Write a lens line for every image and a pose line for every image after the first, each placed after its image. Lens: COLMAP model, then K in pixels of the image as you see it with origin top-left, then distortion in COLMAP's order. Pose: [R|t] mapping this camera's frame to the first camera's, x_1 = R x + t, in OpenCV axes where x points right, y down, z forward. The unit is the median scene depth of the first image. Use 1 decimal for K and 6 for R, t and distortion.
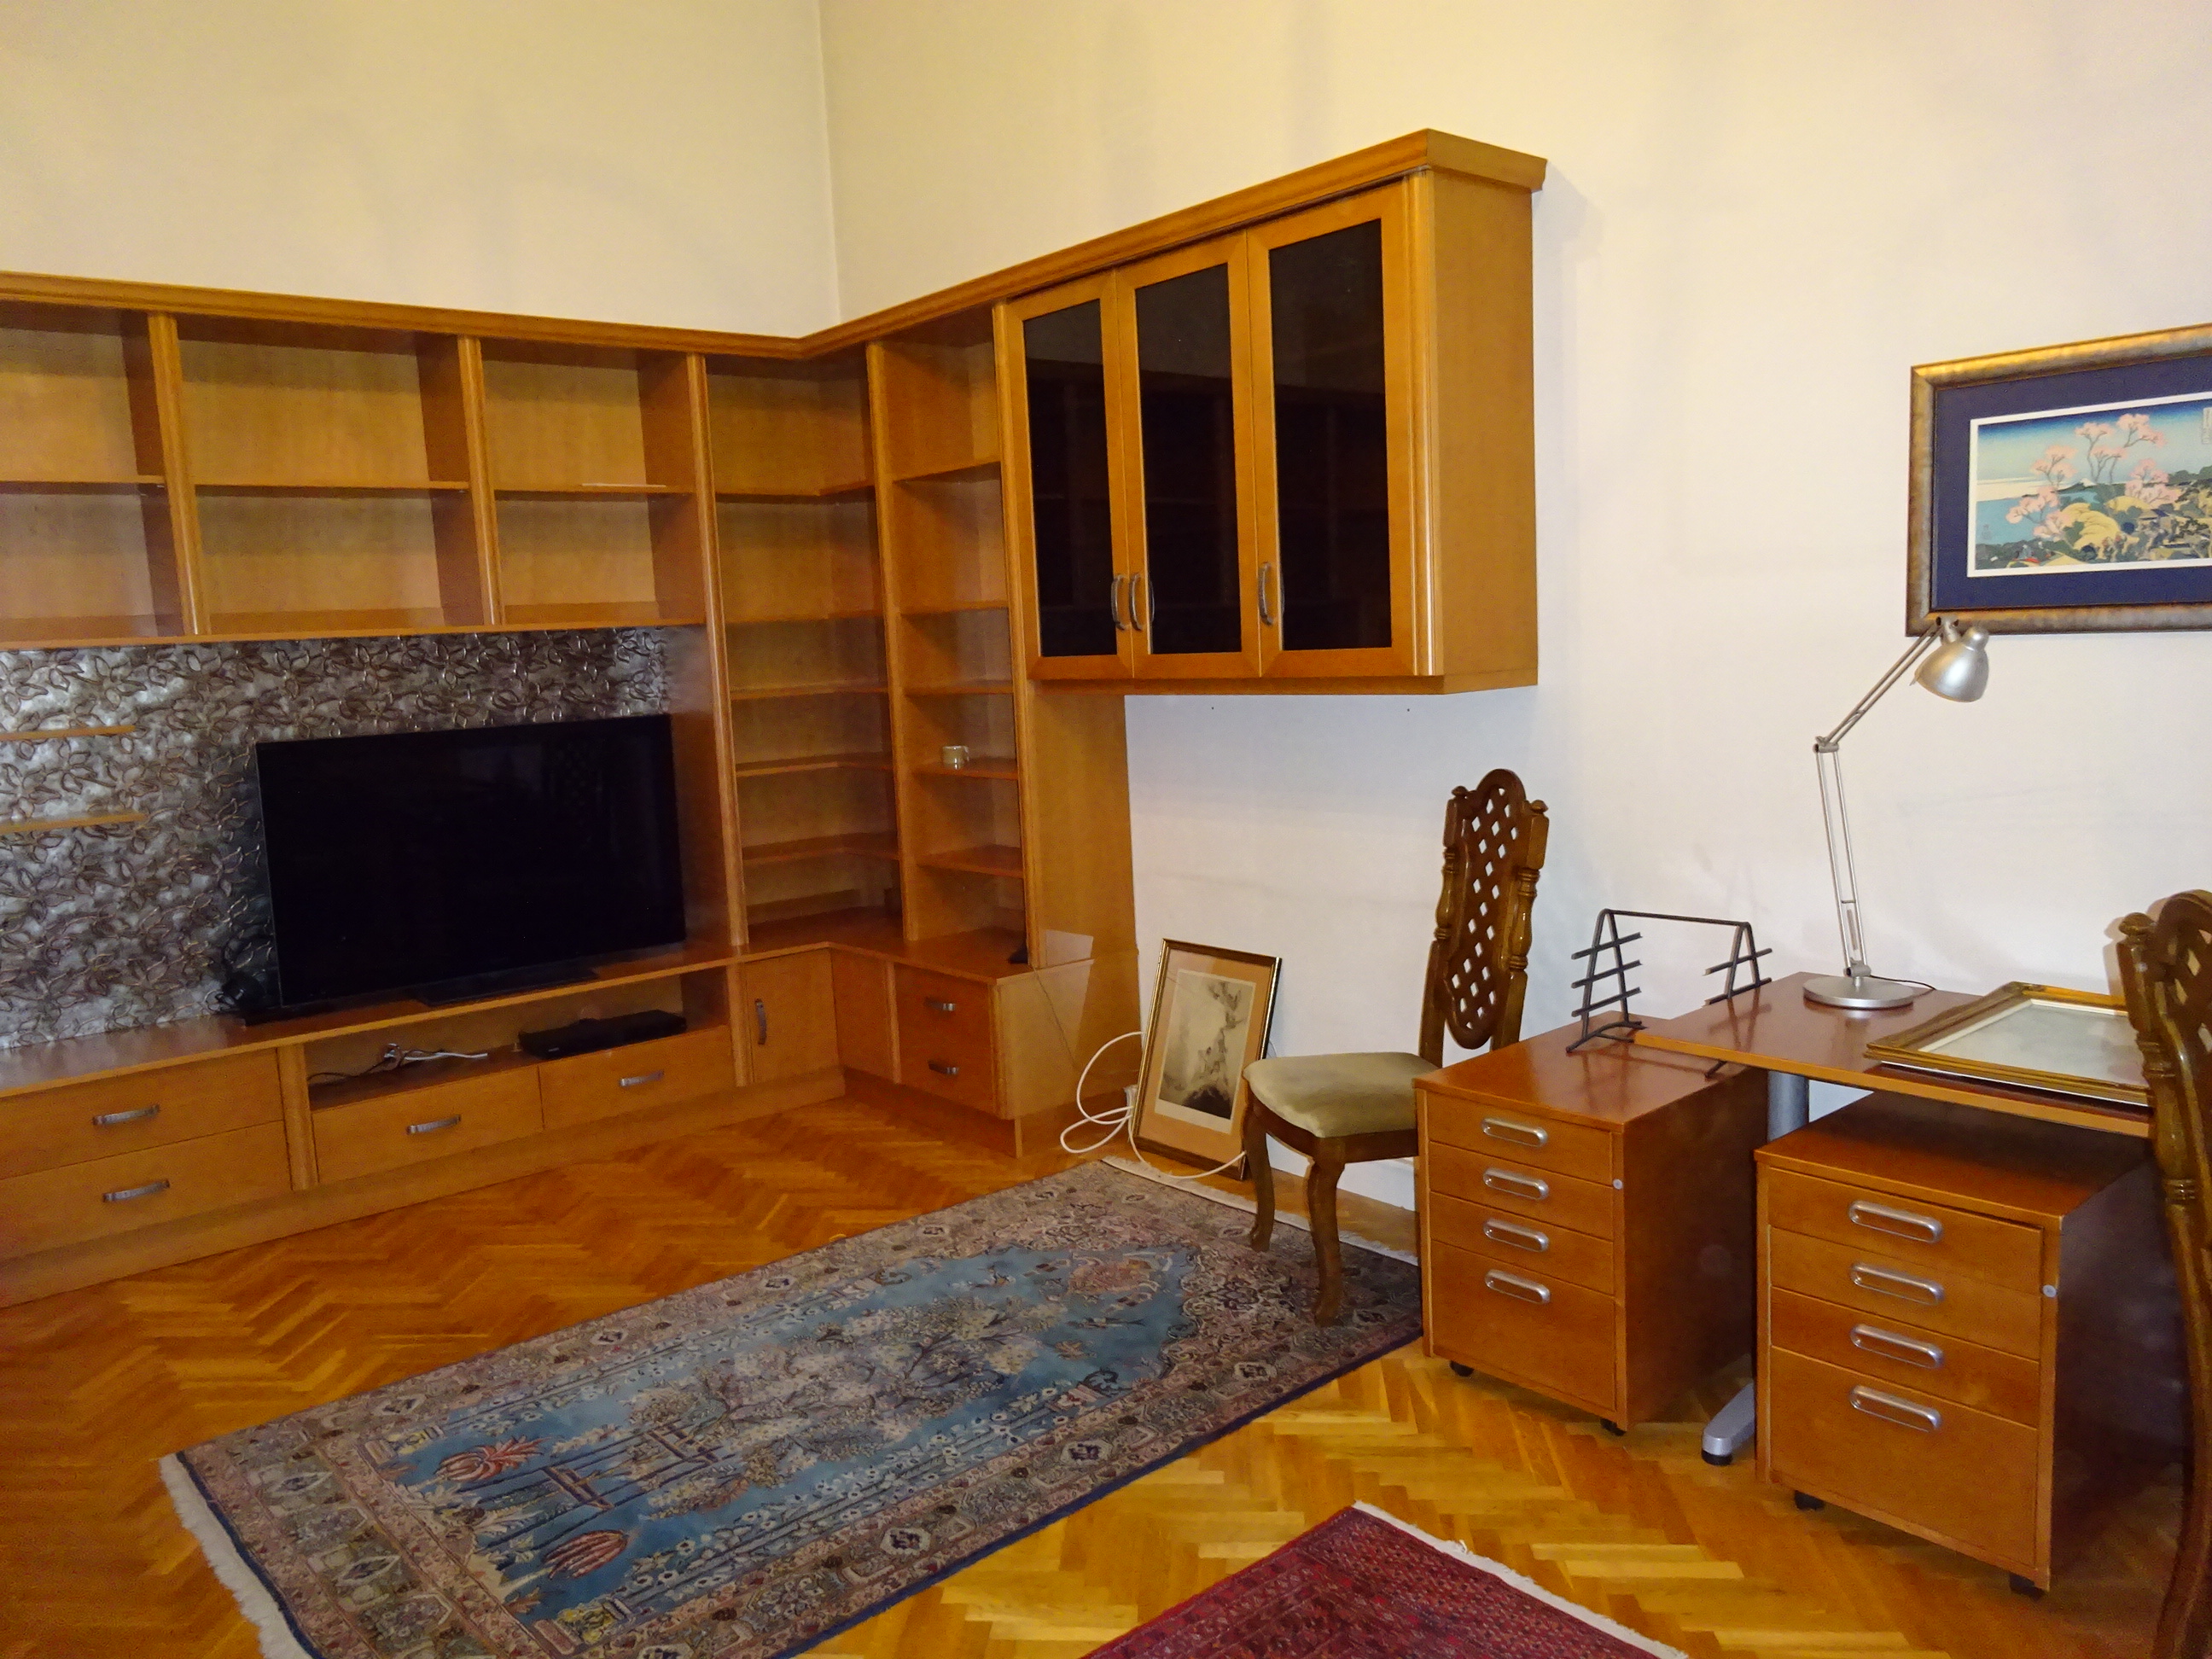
lens RADIAL K [[1621.2, 0, 1109.5], [0, 1621.2, 833.9], [0, 0, 1]] dist [0.004586, -0.006132]
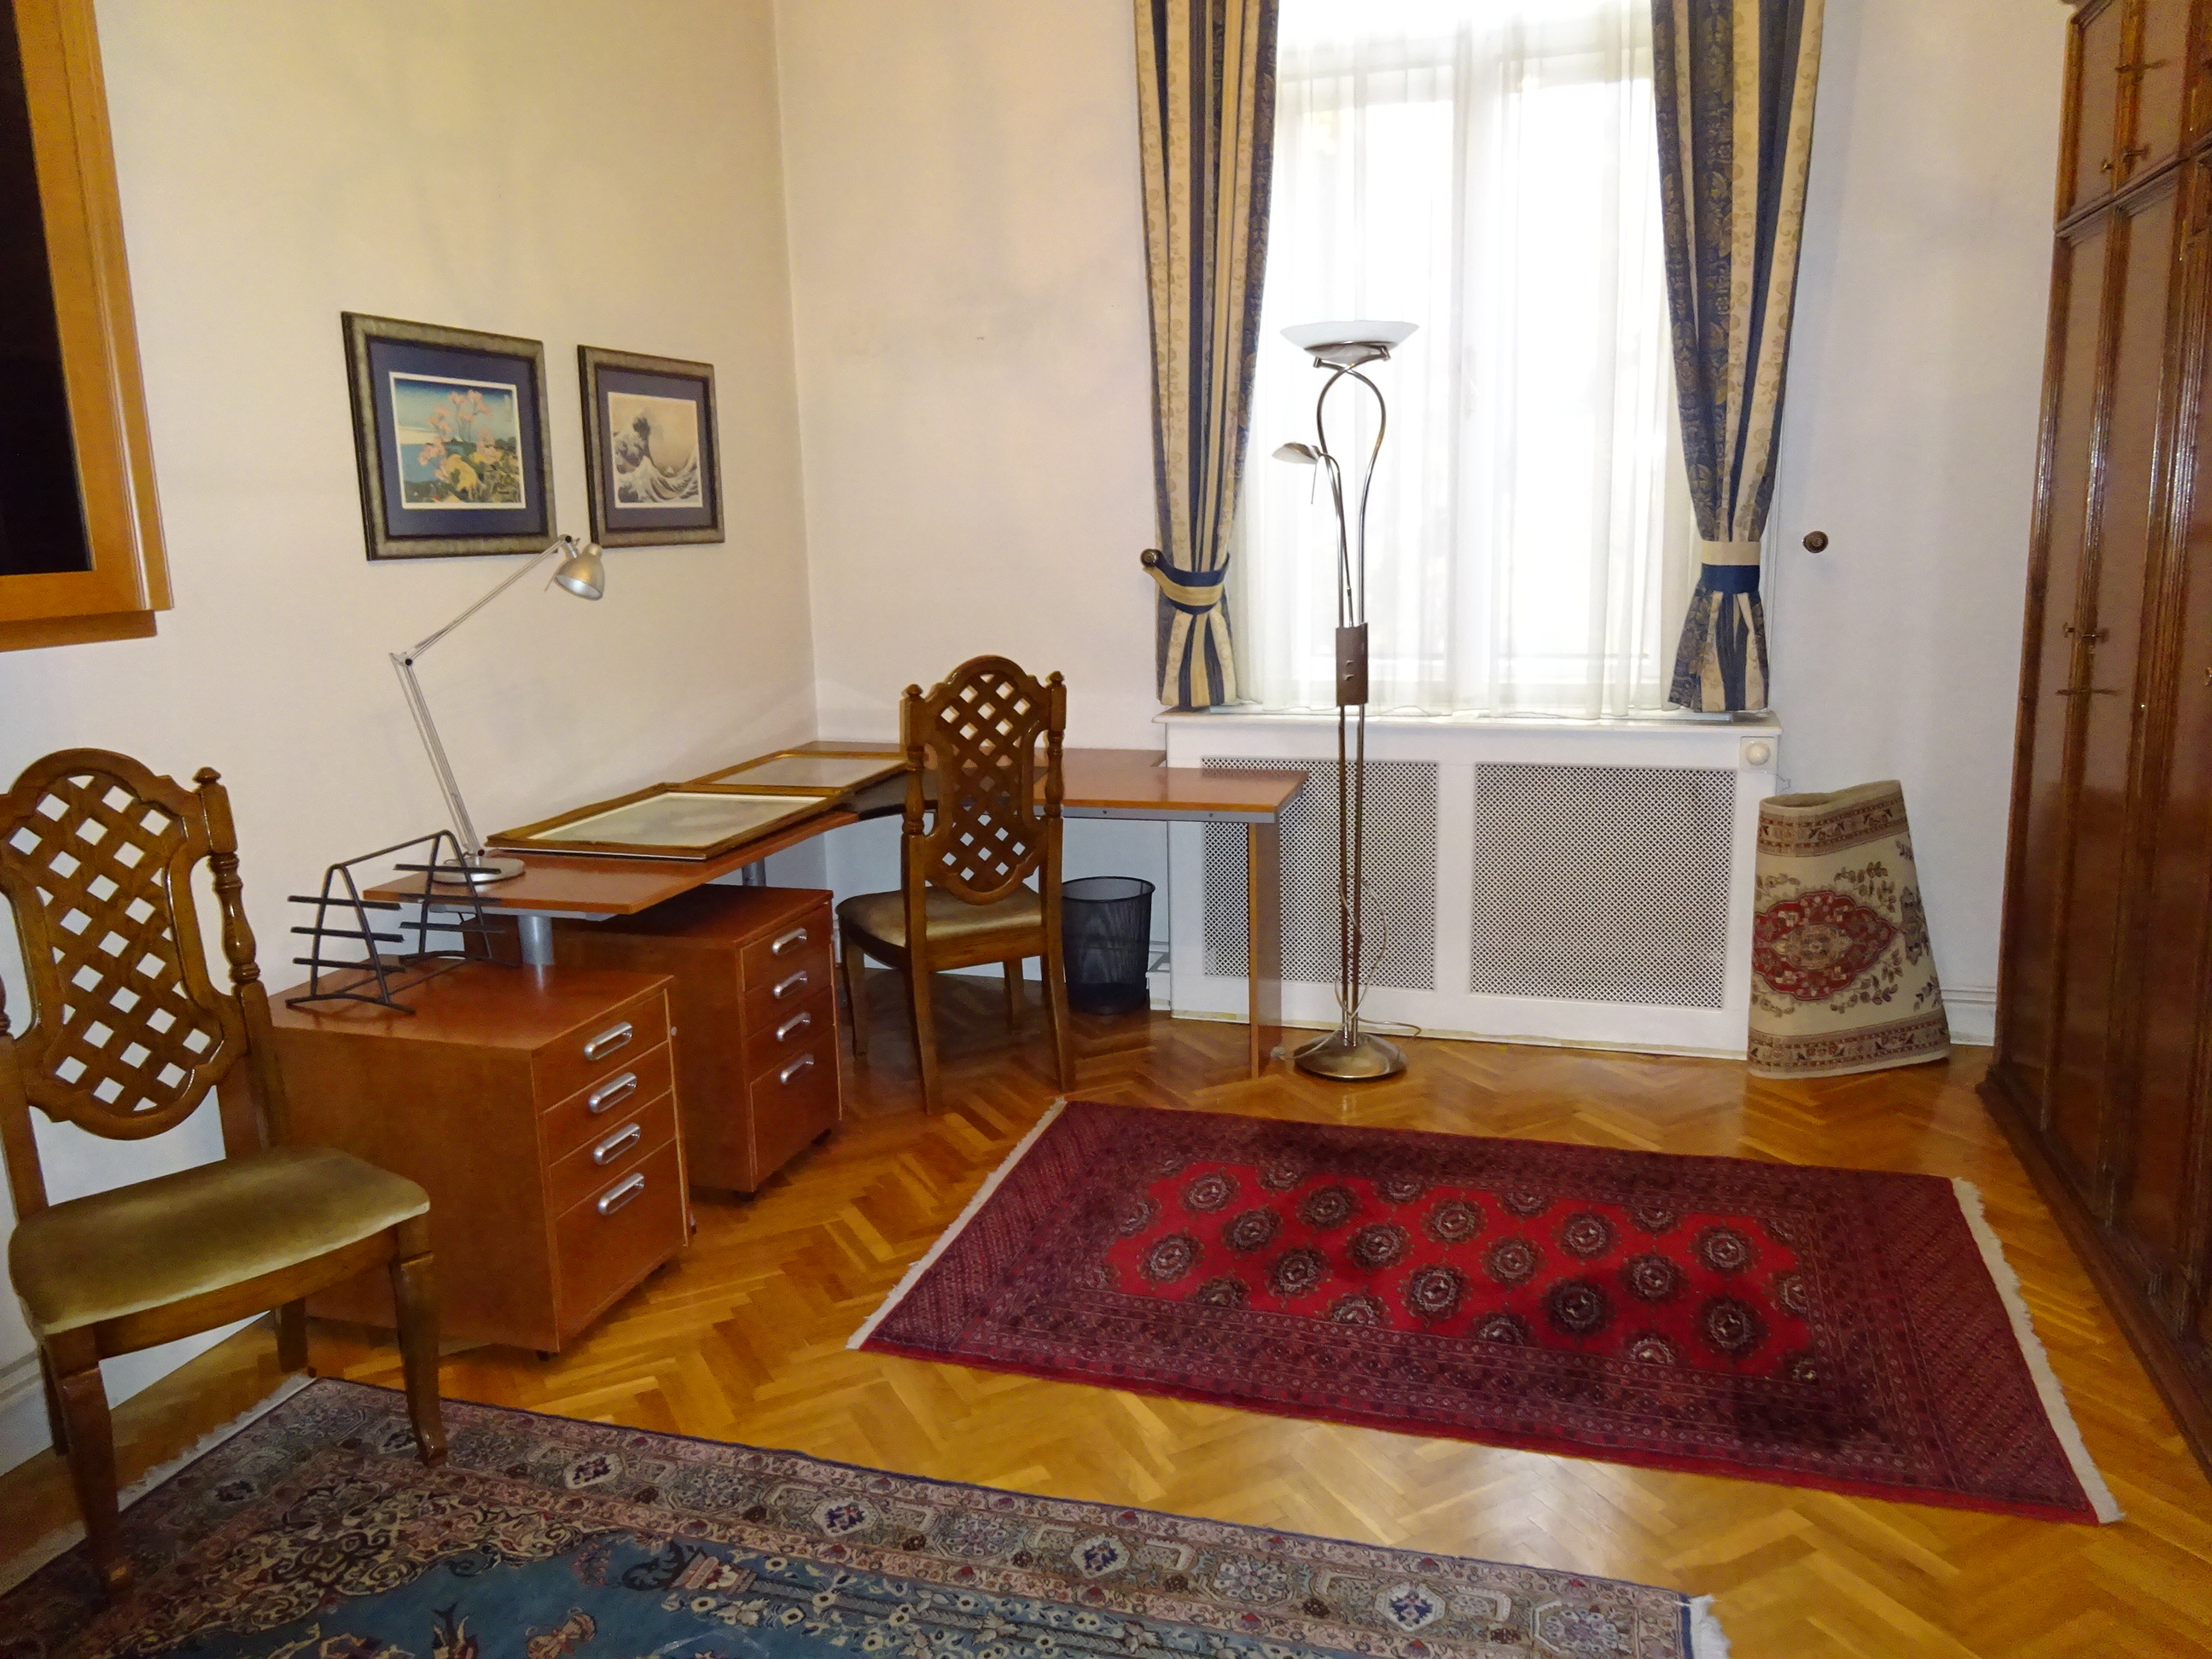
lens RADIAL K [[1621.2, 0, 1102.4], [0, 1621.2, 829.3], [0, 0, 1]] dist [0.004586, -0.006132]
pose [[-0.529908, -0.104969, 0.841534, -0.757109], [0.154375, 0.963791, 0.217428, -0.115011], [-0.833886, 0.245128, -0.494516, 1.242535]]
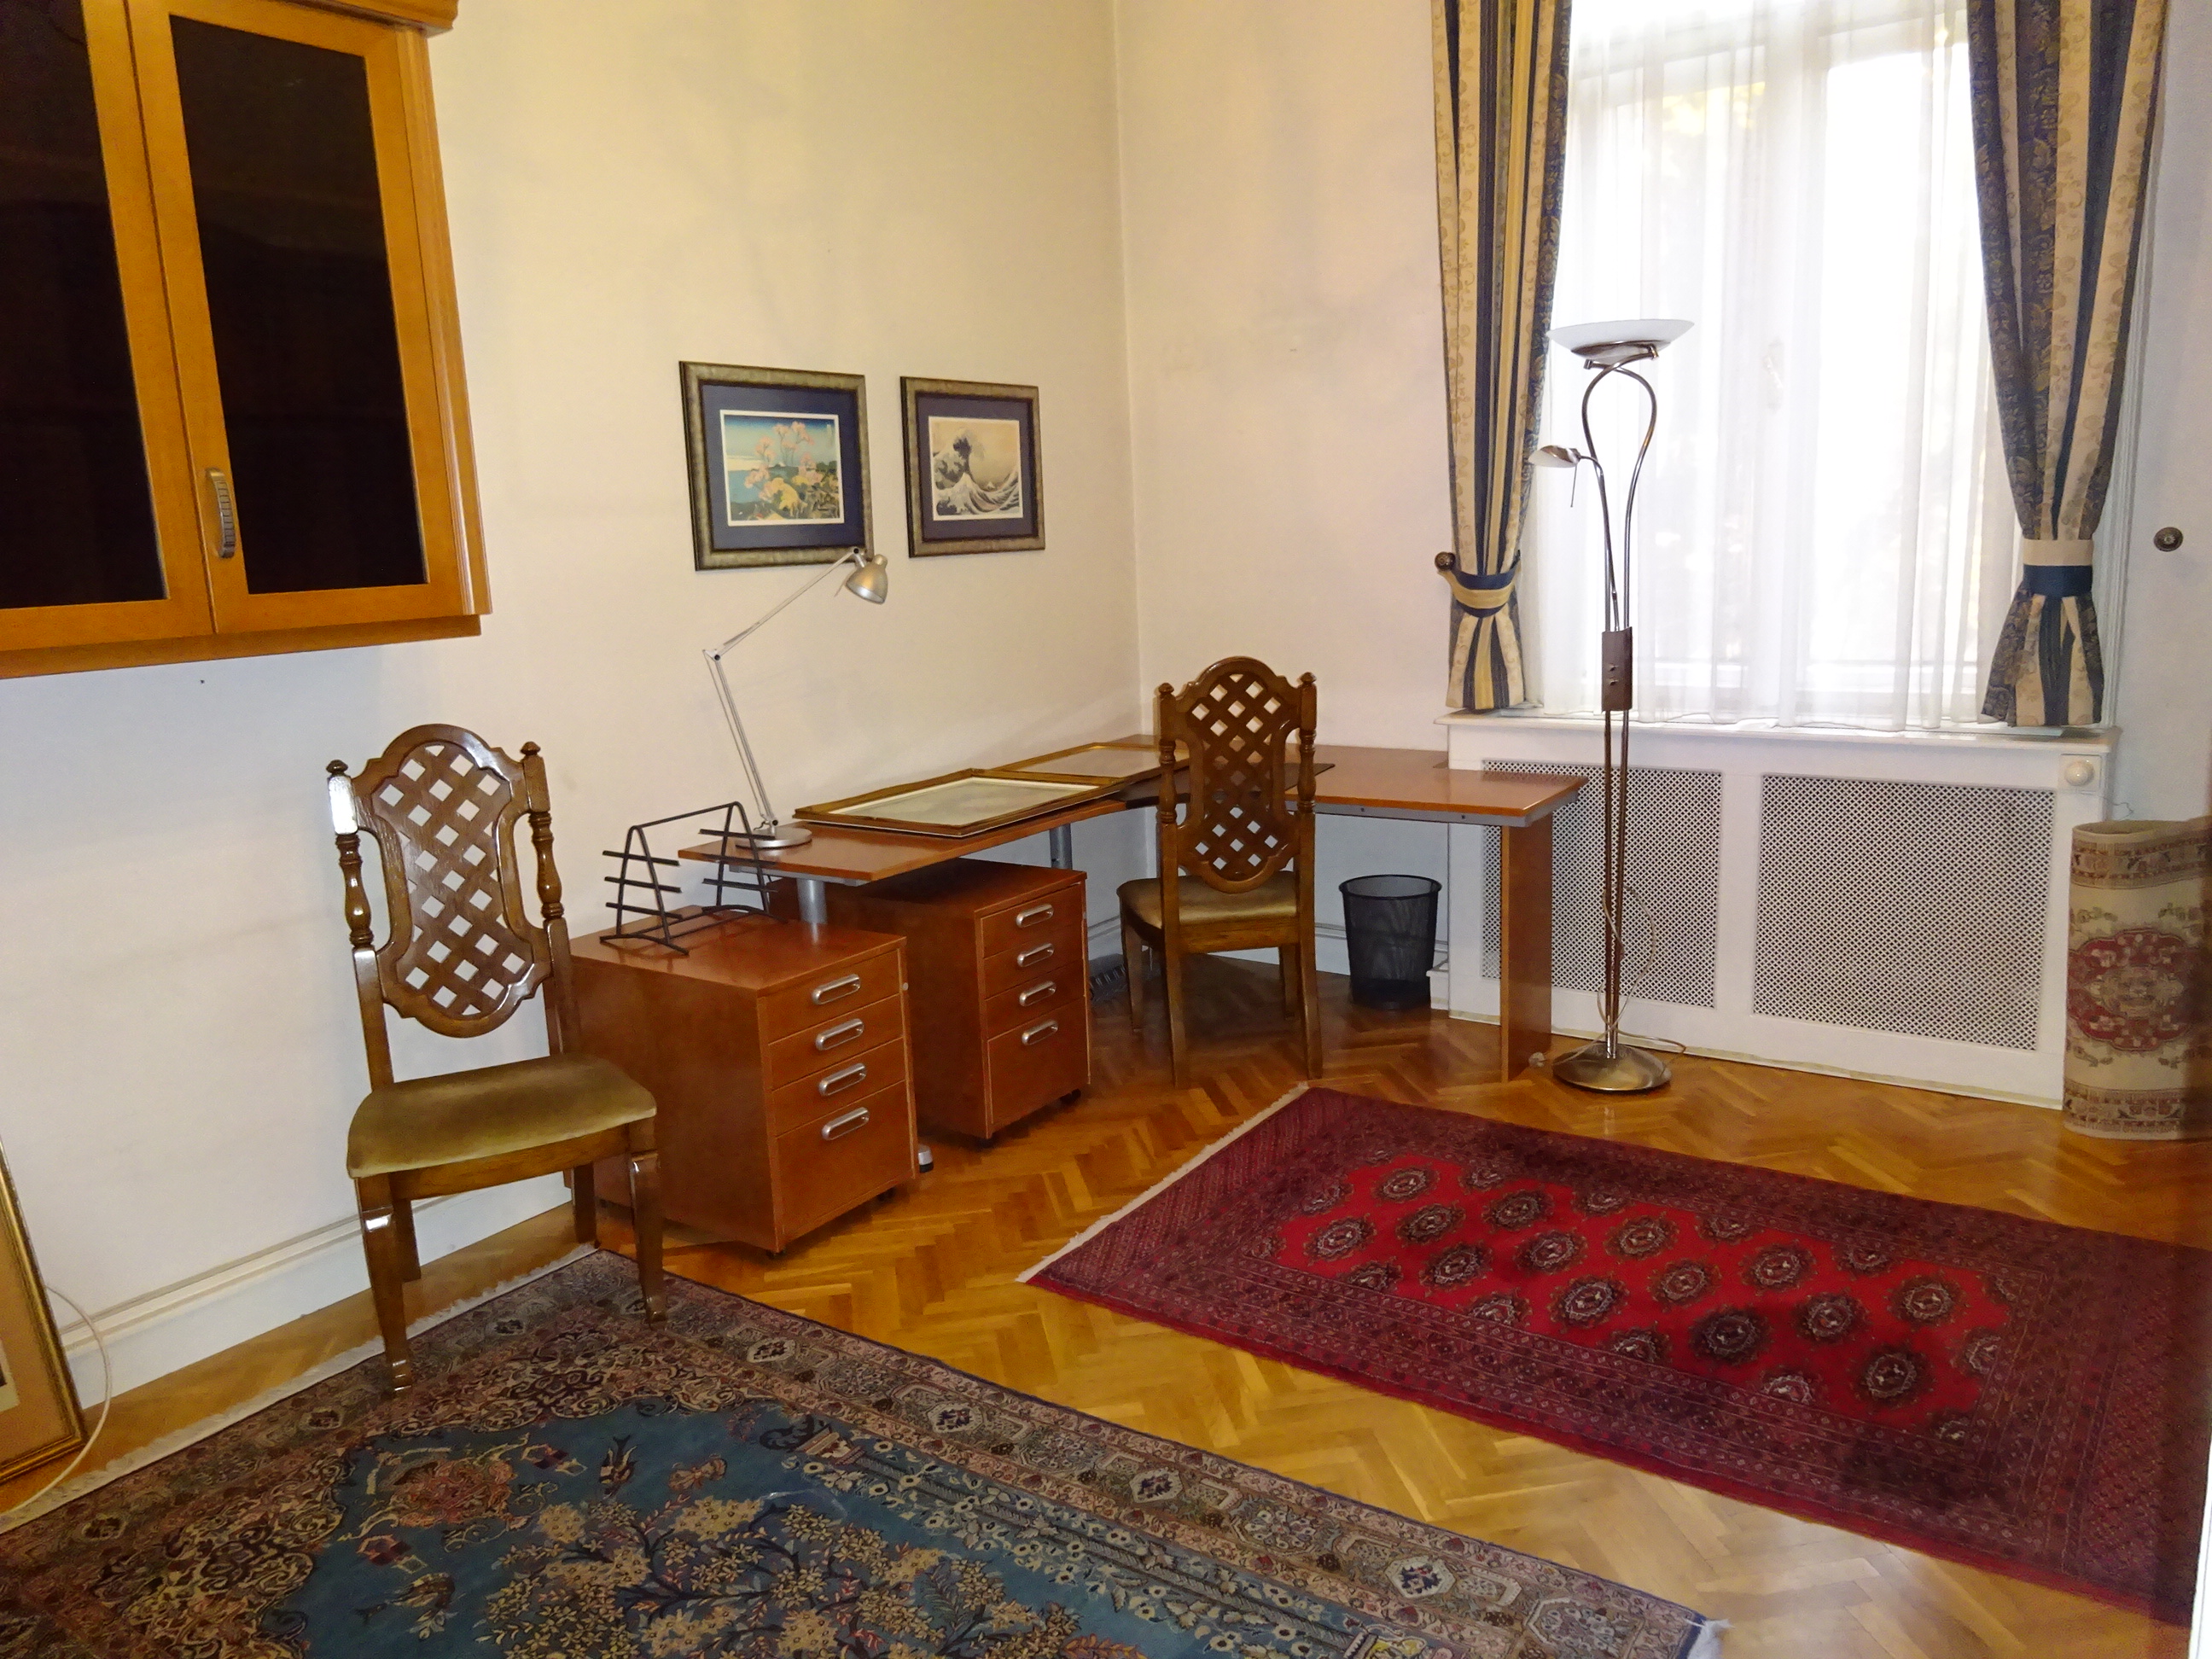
lens RADIAL K [[1621.2, 0, 1098.8], [0, 1621.2, 828.7], [0, 0, 1]] dist [0.004586, -0.006132]
pose [[-0.250757, -0.124235, 0.960045, -0.907839], [0.171453, 0.970353, 0.170351, -0.092490], [-0.952746, 0.207319, -0.222022, 1.084226]]
